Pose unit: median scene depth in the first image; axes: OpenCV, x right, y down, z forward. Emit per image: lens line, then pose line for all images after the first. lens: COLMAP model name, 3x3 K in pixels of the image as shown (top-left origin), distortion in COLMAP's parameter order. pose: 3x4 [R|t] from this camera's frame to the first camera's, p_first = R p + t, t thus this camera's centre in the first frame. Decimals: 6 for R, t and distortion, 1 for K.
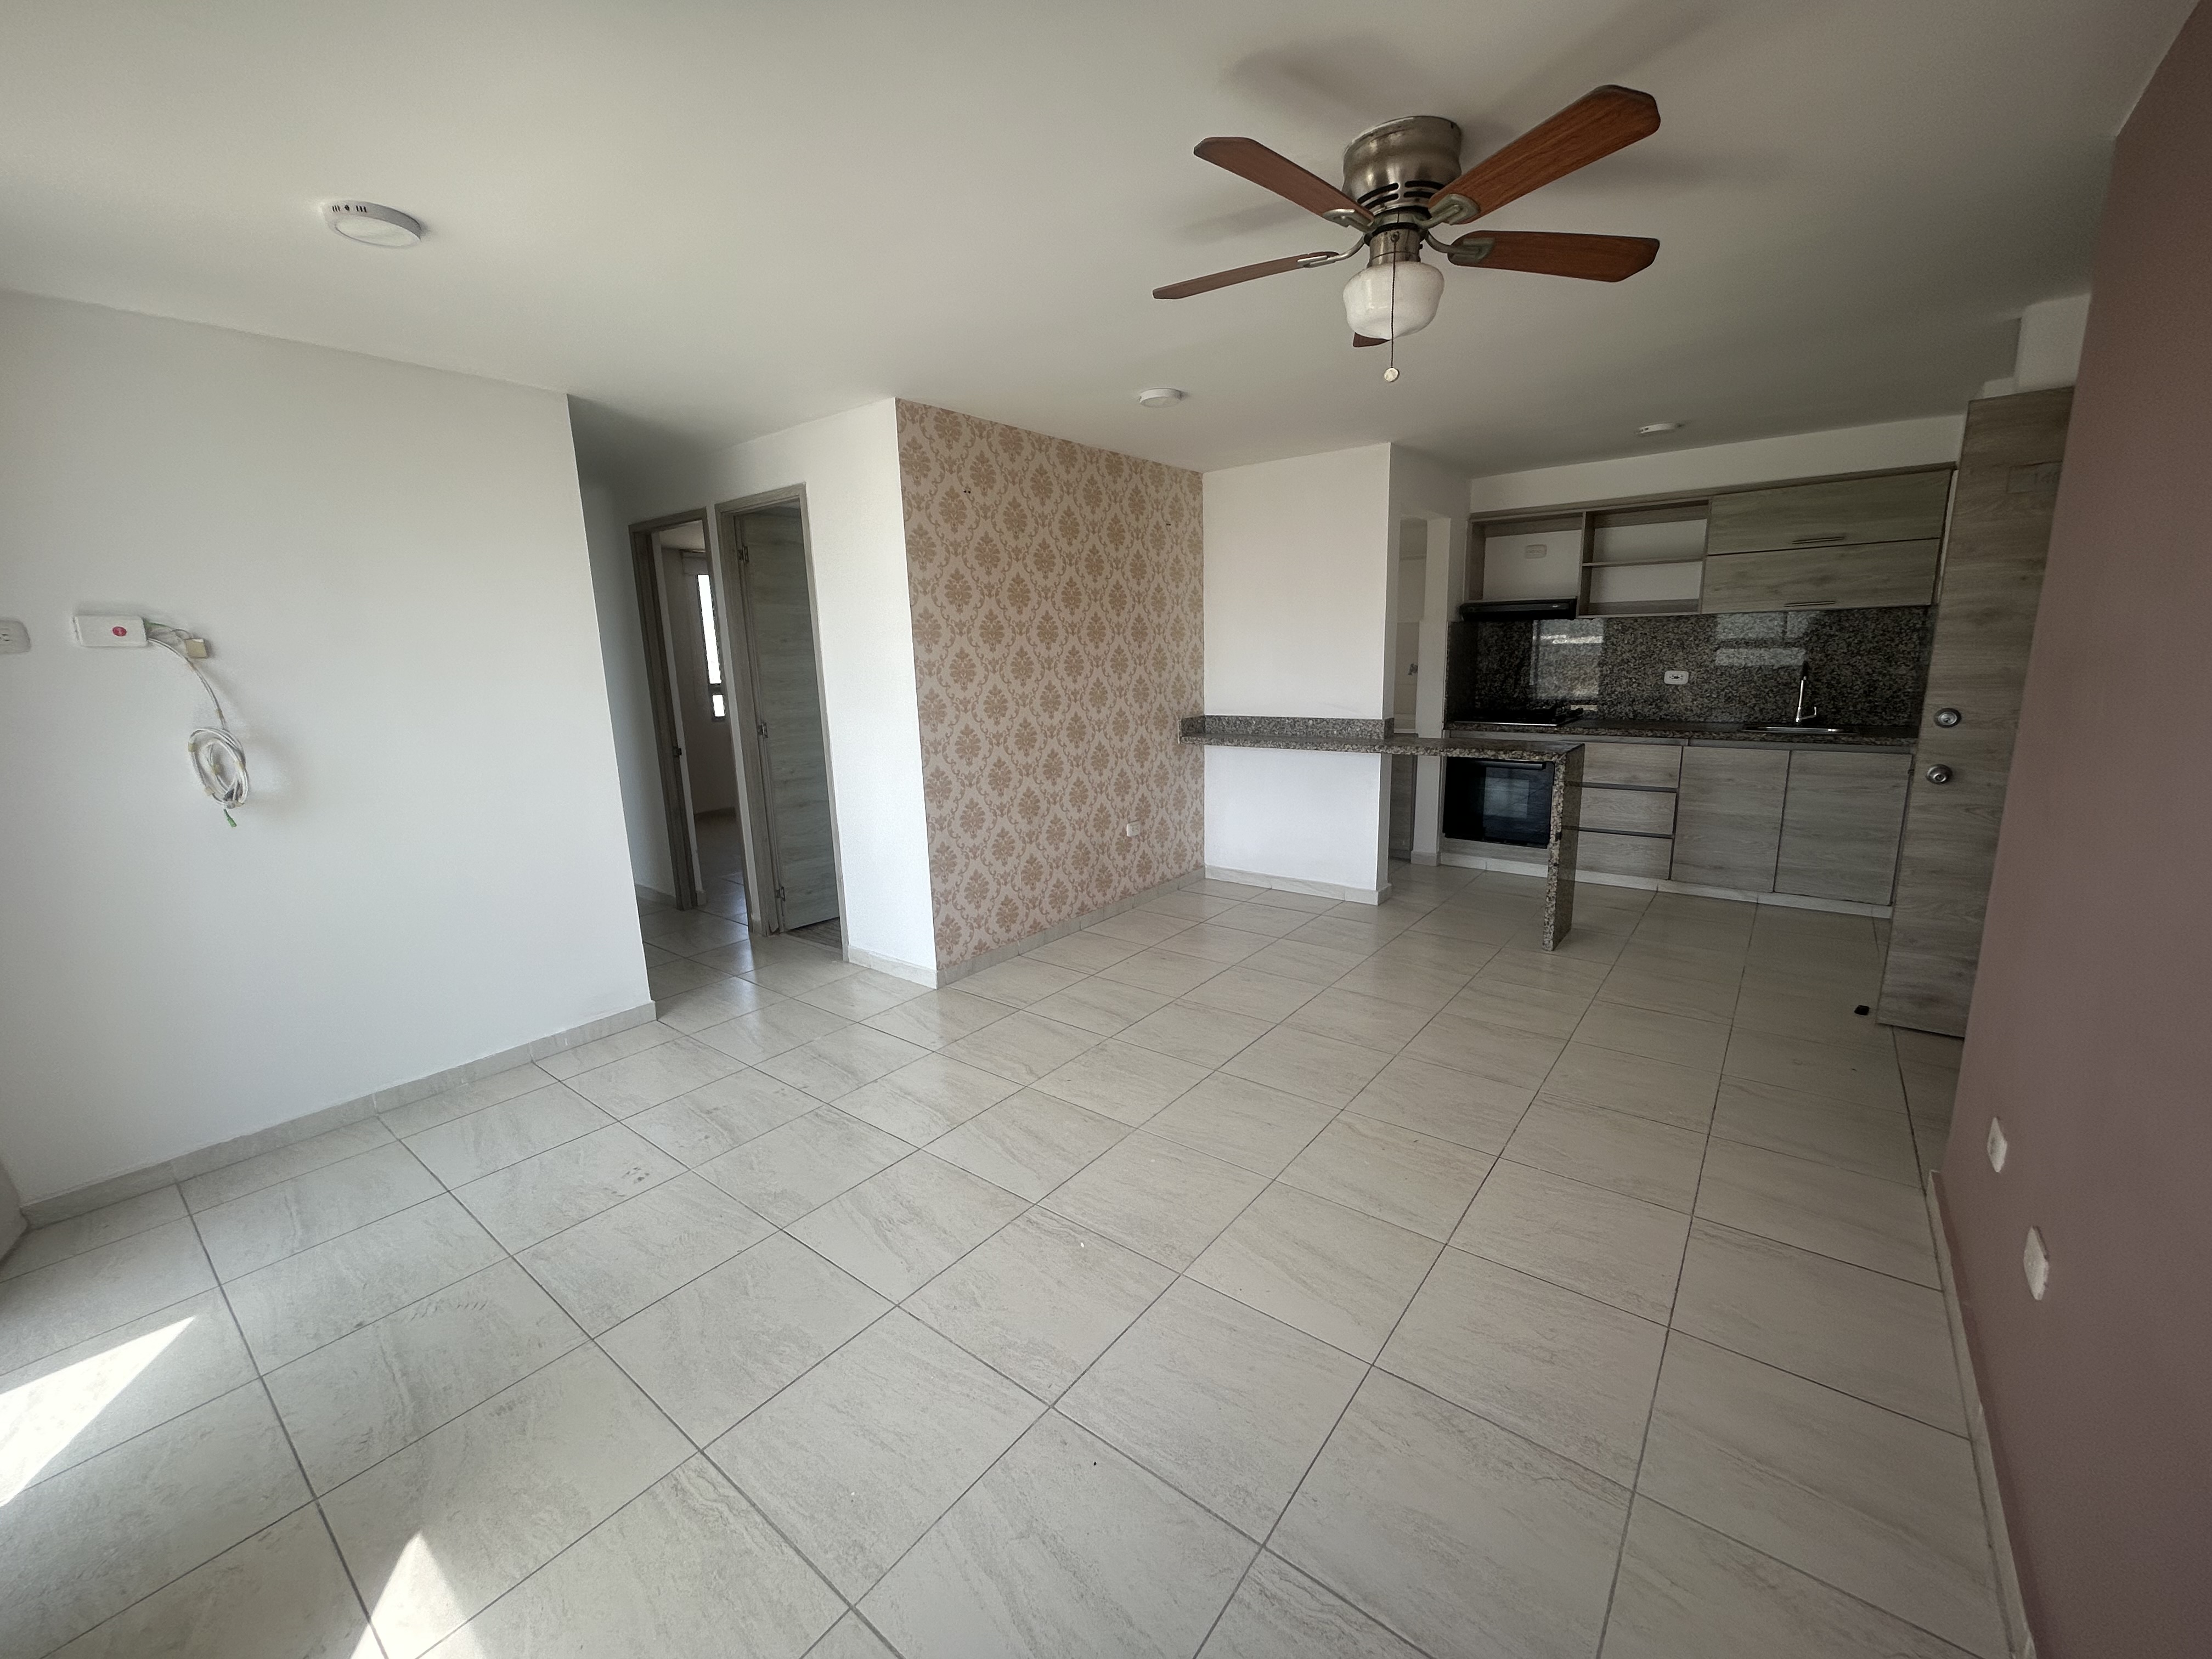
lens RADIAL K [[884.1, 0, 1101.2], [0, 884.1, 842.4], [0, 0, 1]] dist [-0.002449, 0.000226]
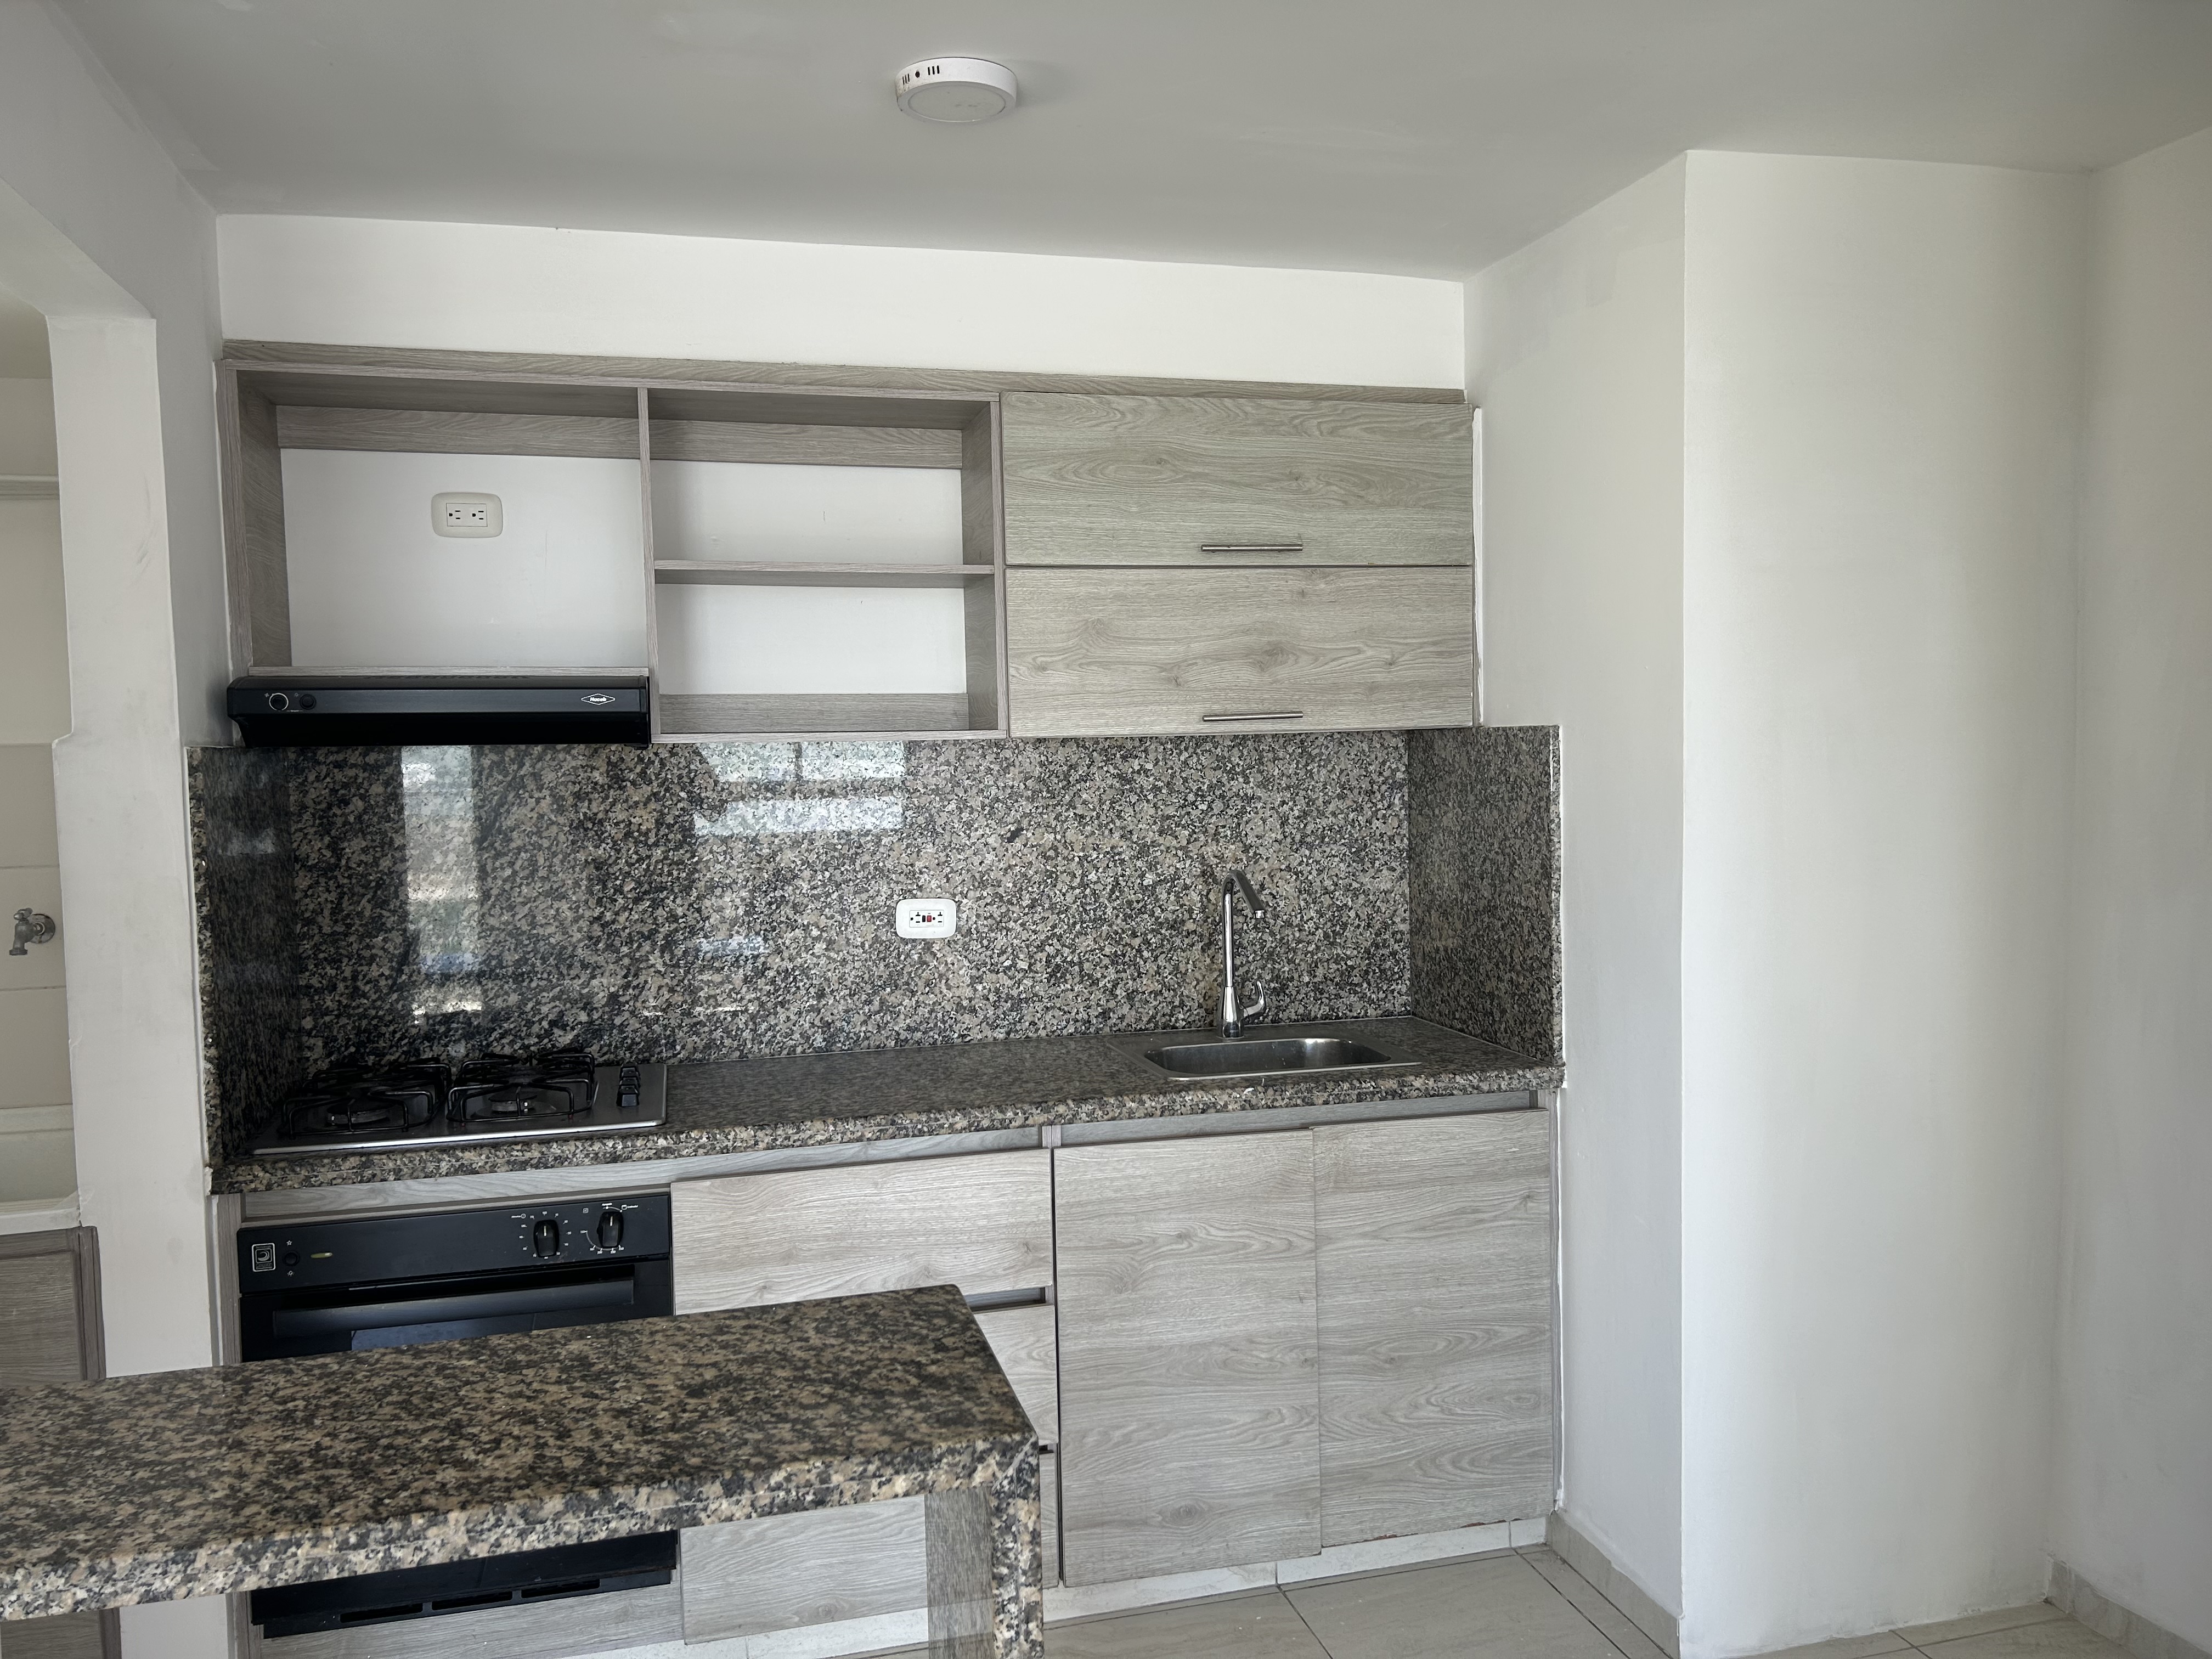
lens RADIAL K [[1672.8, 0, 1106.0], [0, 1672.8, 829.5], [0, 0, 1]] dist [0.046640, -0.004626]
pose [[0.619997, -0.023092, 0.784264, 0.213224], [0.172446, 0.979136, -0.107497, -0.154631], [-0.765419, 0.201891, 0.611044, 0.609173]]
